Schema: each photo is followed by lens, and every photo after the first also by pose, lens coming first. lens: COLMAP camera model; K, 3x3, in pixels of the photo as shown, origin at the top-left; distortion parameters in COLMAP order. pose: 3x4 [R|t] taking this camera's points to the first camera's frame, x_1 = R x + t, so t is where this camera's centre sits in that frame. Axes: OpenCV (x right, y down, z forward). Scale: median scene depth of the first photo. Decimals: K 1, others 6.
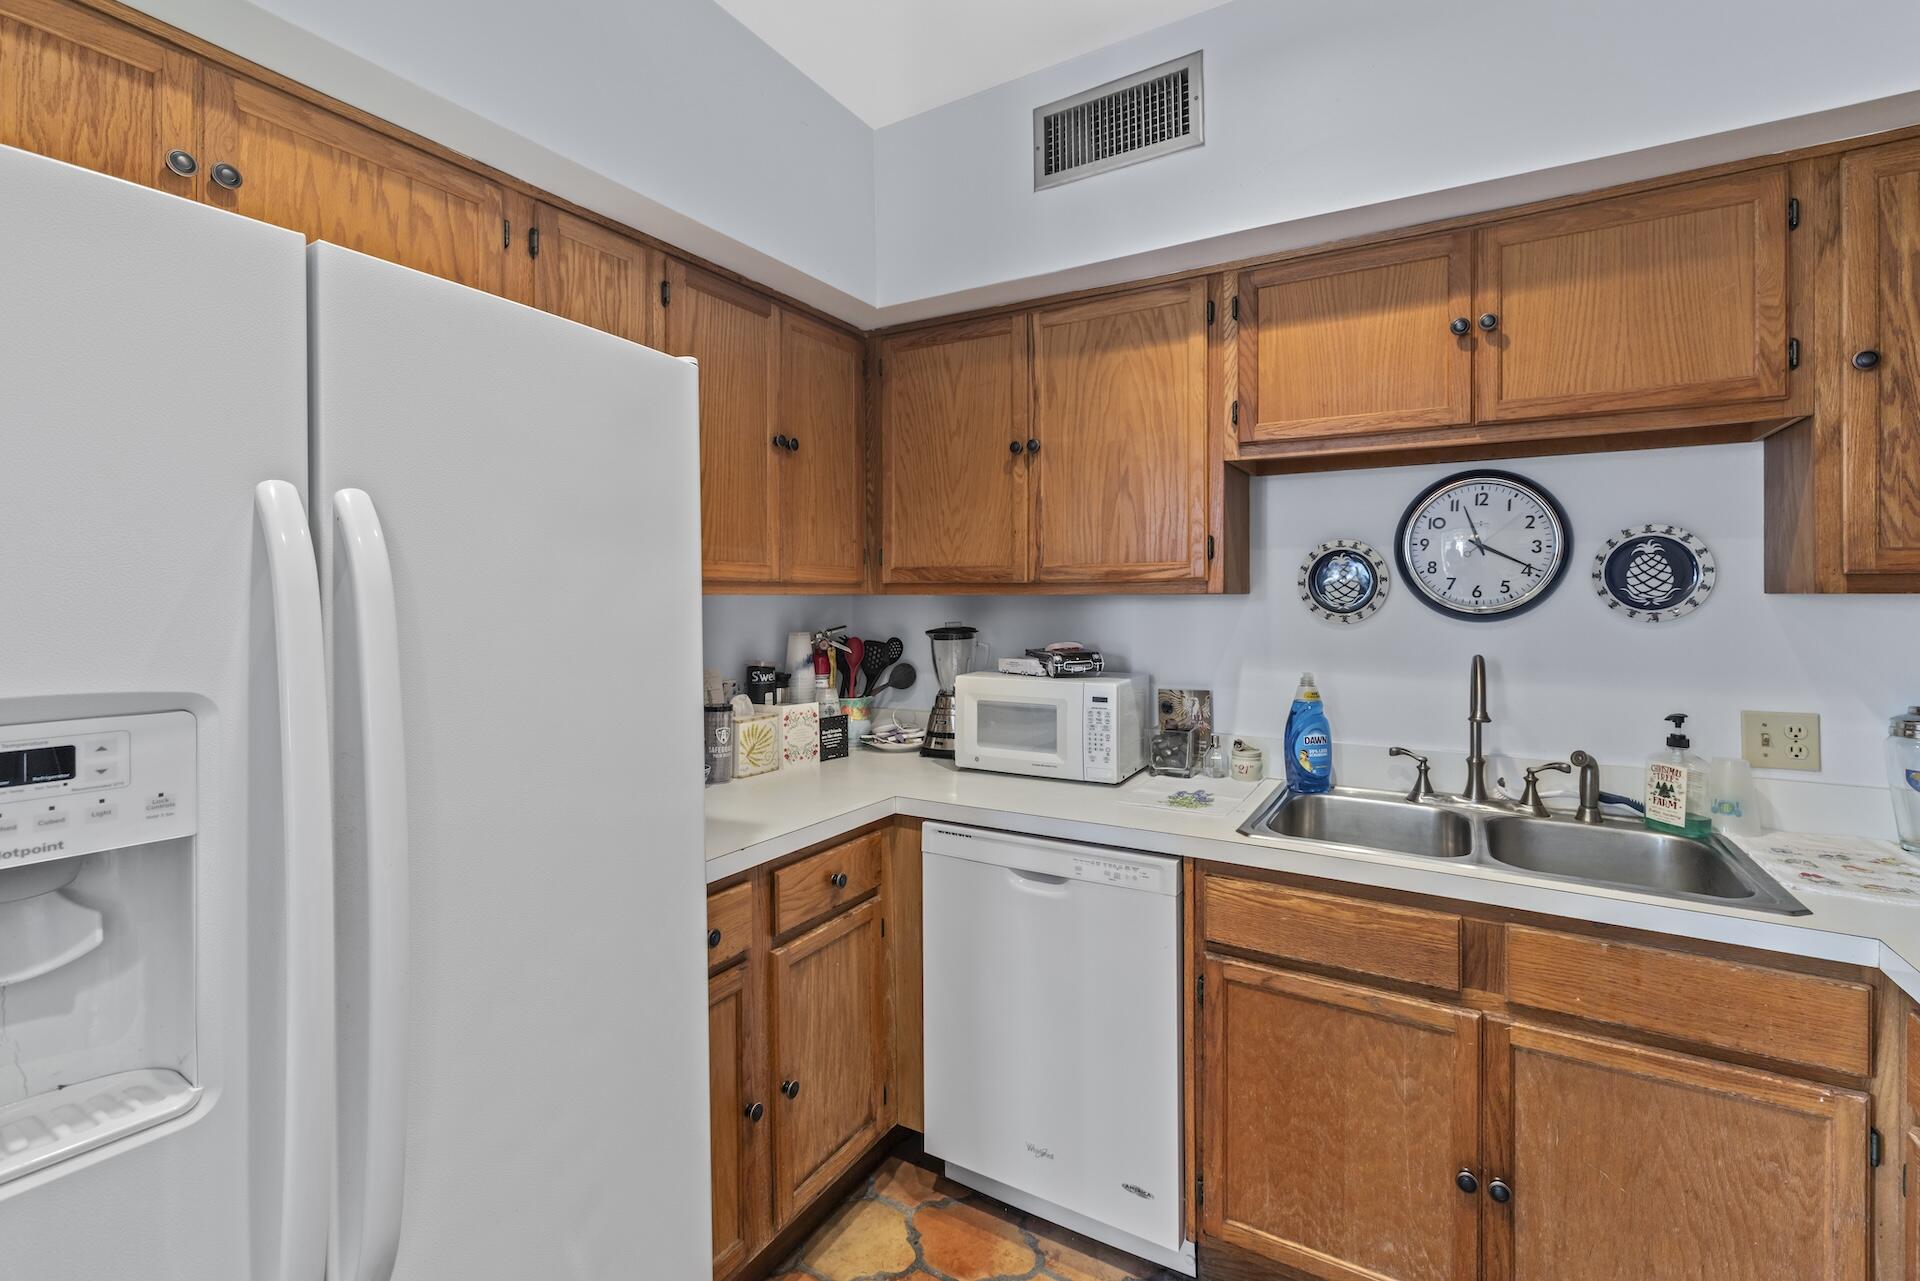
lens RADIAL K [[838.4, 0, 951.9], [0, 838.4, 586.2], [0, 0, 1]] dist [0.002640, 0.000046]
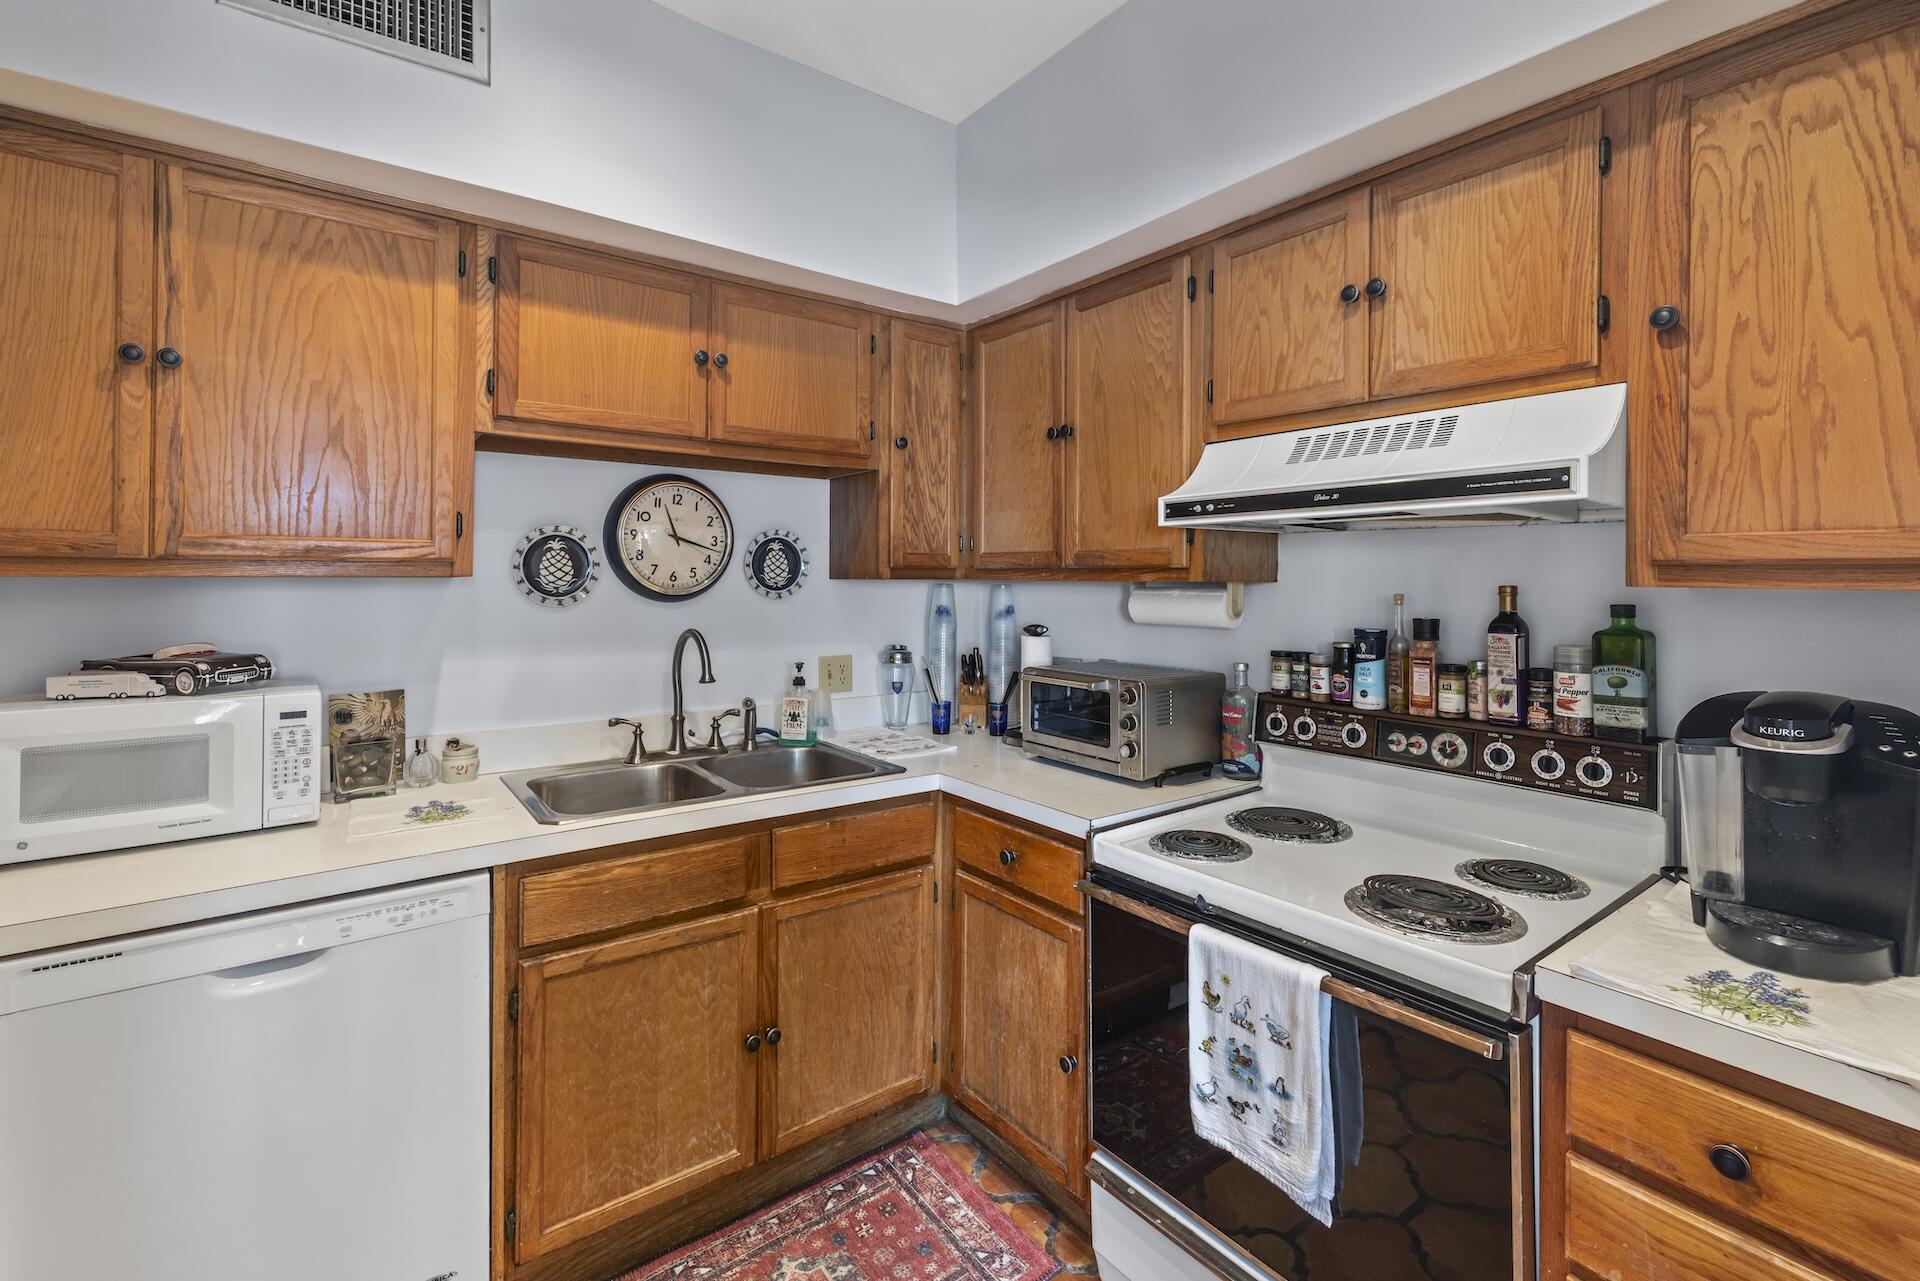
lens RADIAL K [[847.4, 0, 949.2], [0, 847.4, 568.0], [0, 0, 1]] dist [-0.001189, -0.000020]
pose [[0.393485, 0.018922, 0.919136, -0.340640], [-0.010046, 0.999817, -0.016282, 0.010058], [-0.919276, -0.002827, 0.393603, 0.174604]]
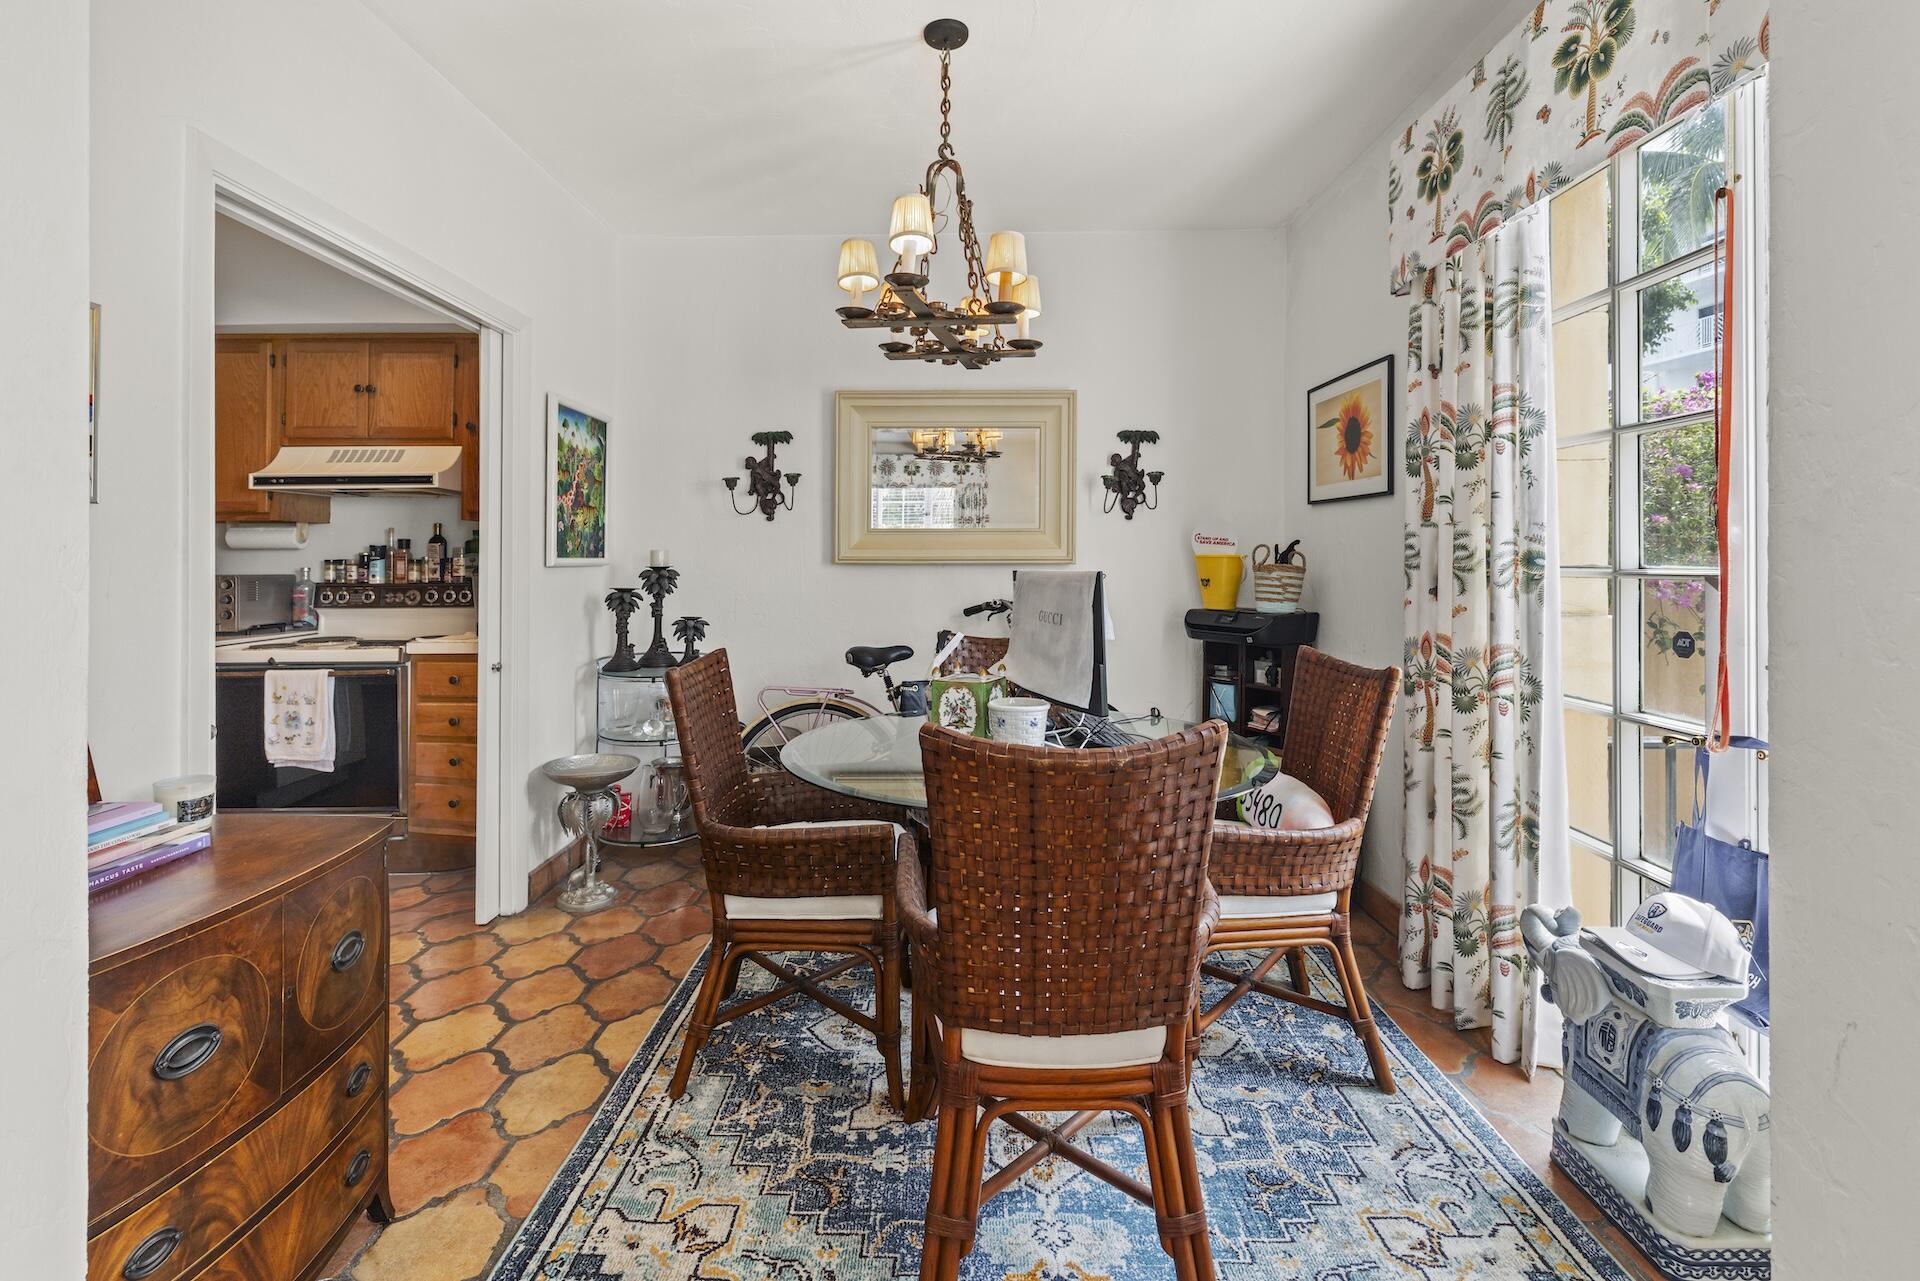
lens RADIAL K [[859.2, 0, 955.7], [0, 859.2, 546.7], [0, 0, 1]] dist [-0.001161, -0.000120]
pose [[-0.502001, 0.020665, 0.864620, -1.293844], [0.003097, 0.999751, -0.022096, 0.082365], [-0.864862, -0.008415, -0.501940, 0.016800]]
